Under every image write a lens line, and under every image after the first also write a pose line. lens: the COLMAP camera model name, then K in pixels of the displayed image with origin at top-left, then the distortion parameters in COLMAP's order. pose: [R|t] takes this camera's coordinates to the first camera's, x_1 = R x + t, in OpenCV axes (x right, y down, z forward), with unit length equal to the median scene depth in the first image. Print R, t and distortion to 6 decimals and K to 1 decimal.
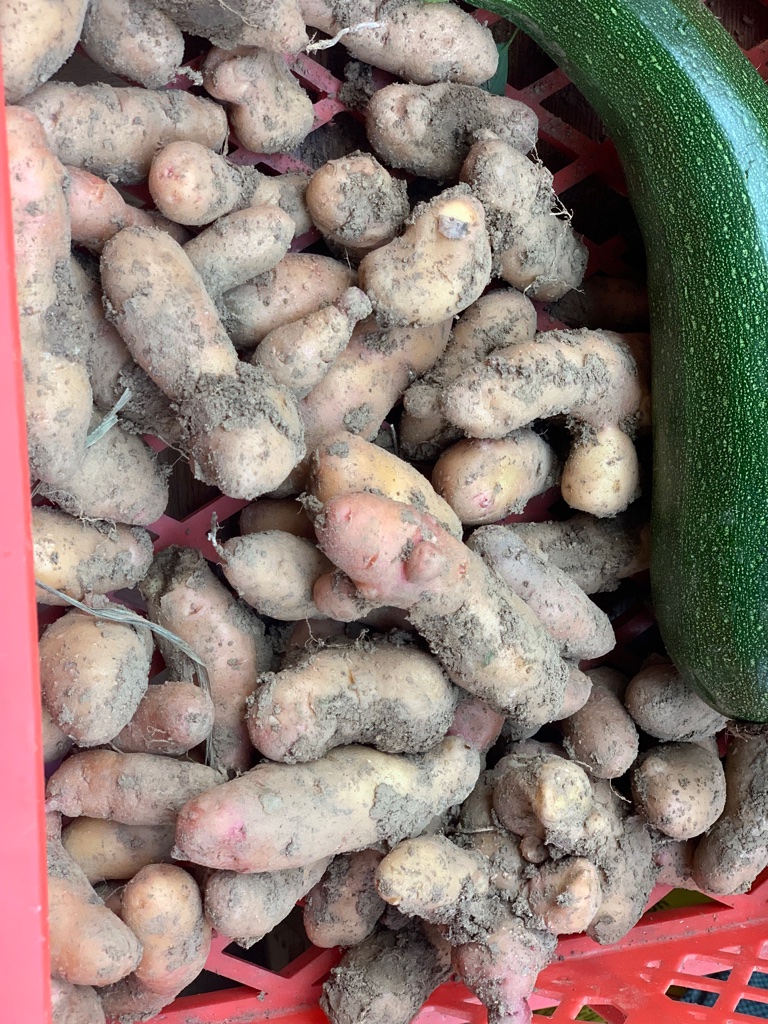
lens RADIAL K [[1530.1, 0, 384.0], [0, 1530.1, 512.0], [0, 0, 1]] dist [-0.007058, -0.092137]
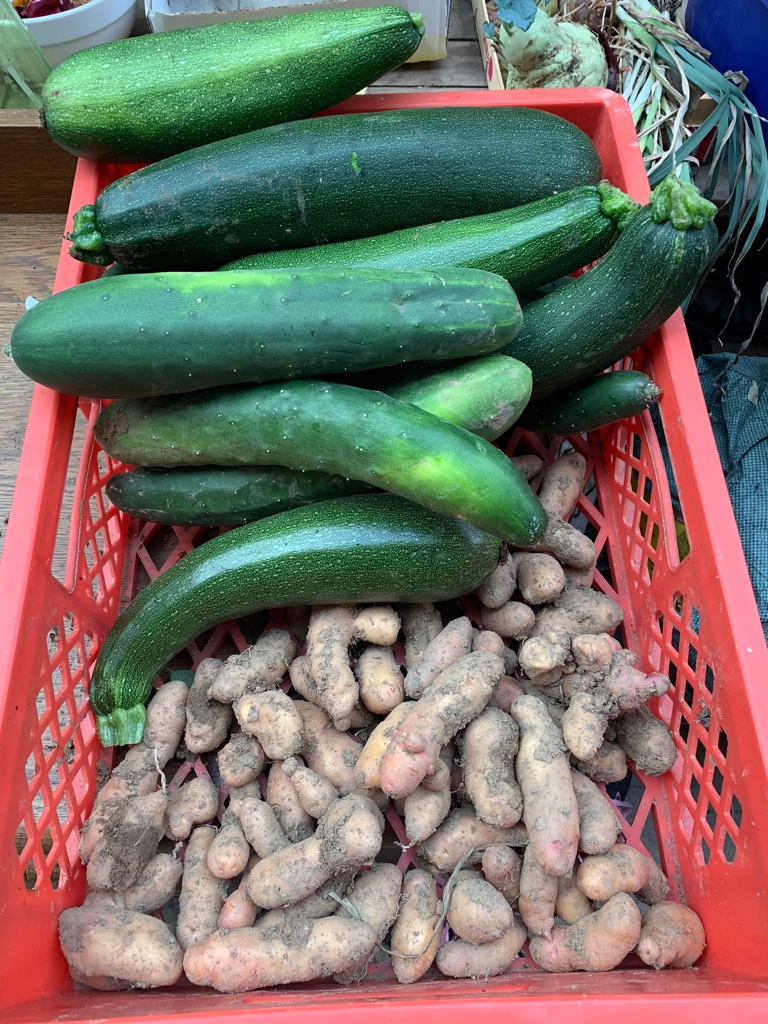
lens RADIAL K [[772.5, 0, 384.0], [0, 772.5, 512.0], [0, 0, 1]] dist [0.002894, -0.082358]
pose [[-0.011671, -0.996022, 0.088344, 0.217000], [0.994842, -0.020469, -0.099352, 0.091254], [0.100765, 0.086729, 0.991123, -0.011731]]
